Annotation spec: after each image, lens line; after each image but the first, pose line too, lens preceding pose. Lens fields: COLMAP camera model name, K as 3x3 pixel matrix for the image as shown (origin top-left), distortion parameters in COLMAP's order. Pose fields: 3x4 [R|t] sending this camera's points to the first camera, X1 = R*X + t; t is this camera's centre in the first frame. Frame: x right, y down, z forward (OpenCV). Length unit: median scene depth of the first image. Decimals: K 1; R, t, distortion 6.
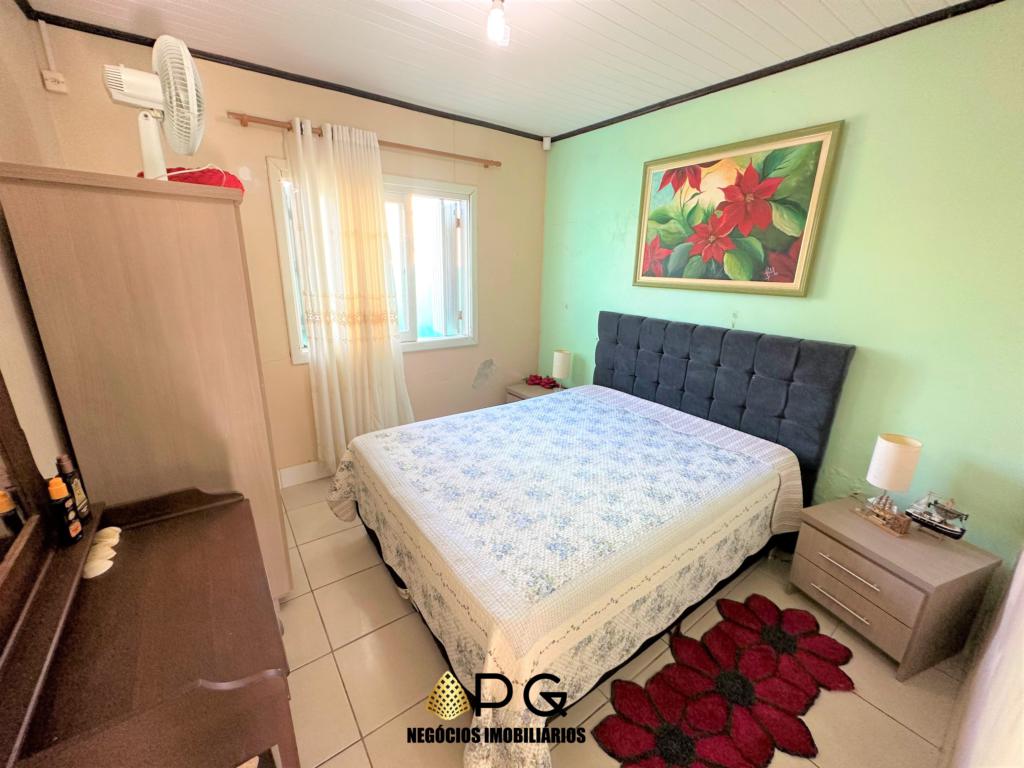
lens RADIAL K [[407.4, 0, 511.0], [0, 407.4, 383.7], [0, 0, 1]] dist [-0.001402, 0.000035]
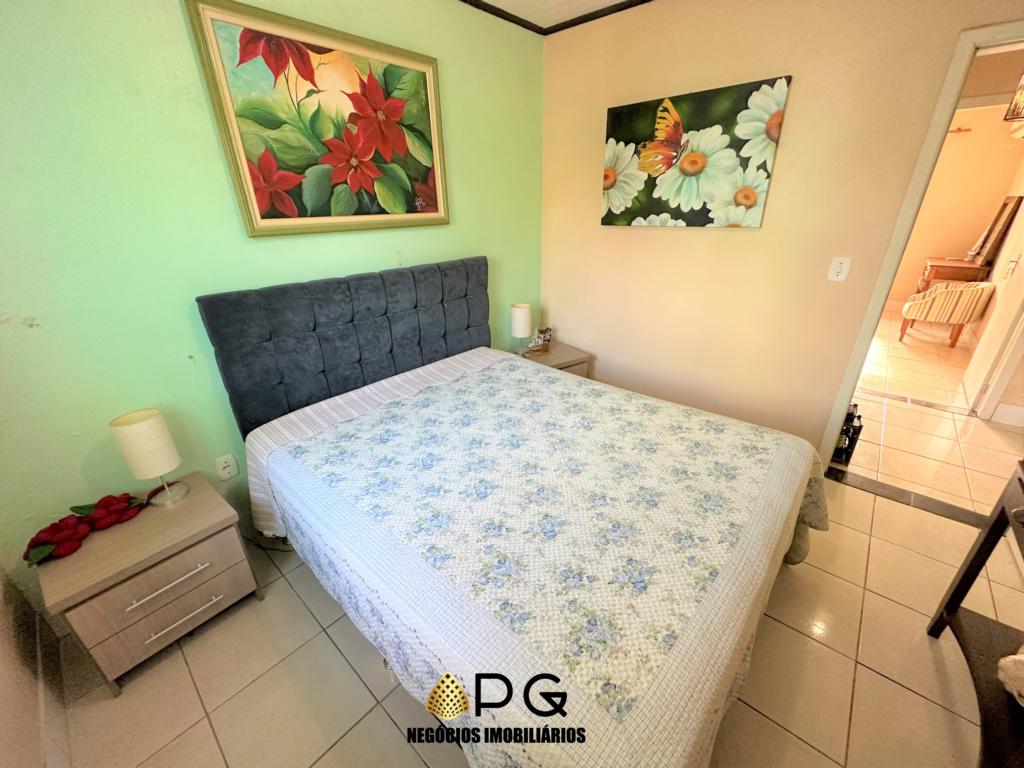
lens RADIAL K [[407.4, 0, 511.0], [0, 407.4, 383.7], [0, 0, 1]] dist [-0.001402, 0.000035]
pose [[-0.214607, -0.409456, 0.886730, -0.468147], [0.294618, 0.838455, 0.458468, -0.273780], [-0.931206, 0.359637, -0.059305, 0.940599]]
